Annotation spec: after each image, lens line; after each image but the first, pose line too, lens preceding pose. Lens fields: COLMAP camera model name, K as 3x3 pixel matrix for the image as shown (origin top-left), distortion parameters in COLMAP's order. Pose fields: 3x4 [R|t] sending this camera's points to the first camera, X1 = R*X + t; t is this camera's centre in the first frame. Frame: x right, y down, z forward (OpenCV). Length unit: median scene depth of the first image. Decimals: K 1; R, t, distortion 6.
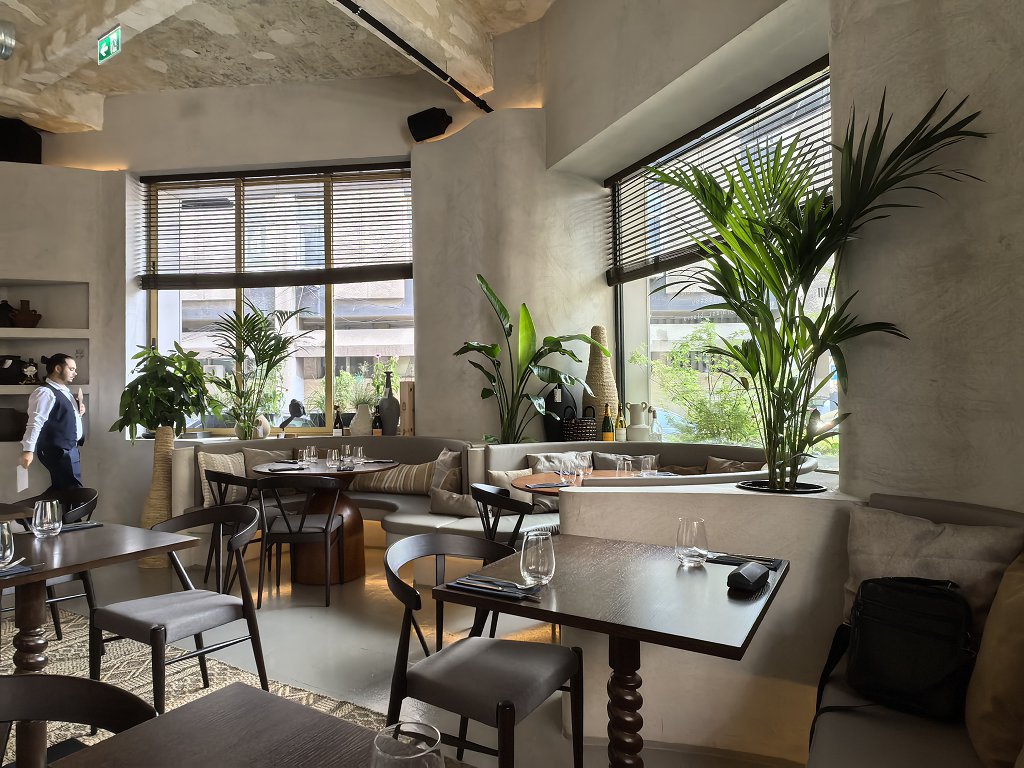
lens RADIAL K [[625.6, 0, 500.4], [0, 625.6, 386.9], [0, 0, 1]] dist [-0.000892, -0.003883]
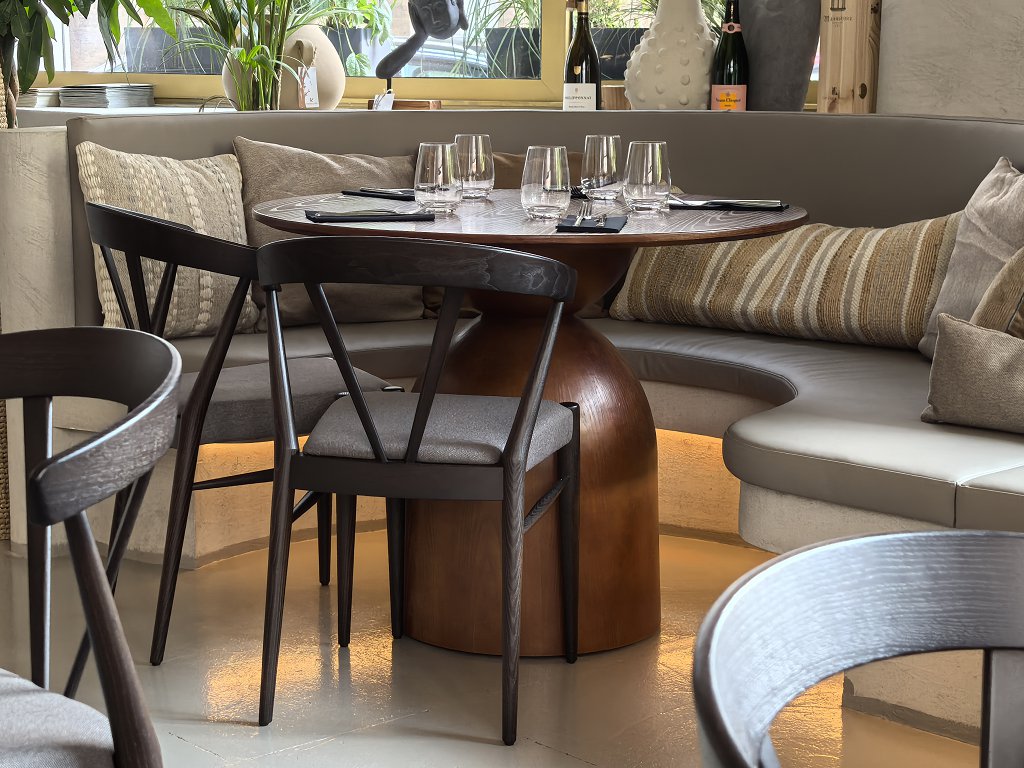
lens RADIAL K [[2084.6, 0, 512.0], [0, 2084.6, 384.0], [0, 0, 1]] dist [0.182919, -0.570792]
pose [[0.954147, 0.066634, -0.291827, -0.023695], [-0.012058, 0.982673, 0.184954, 0.031617], [0.299095, -0.172955, 0.938418, 0.155671]]
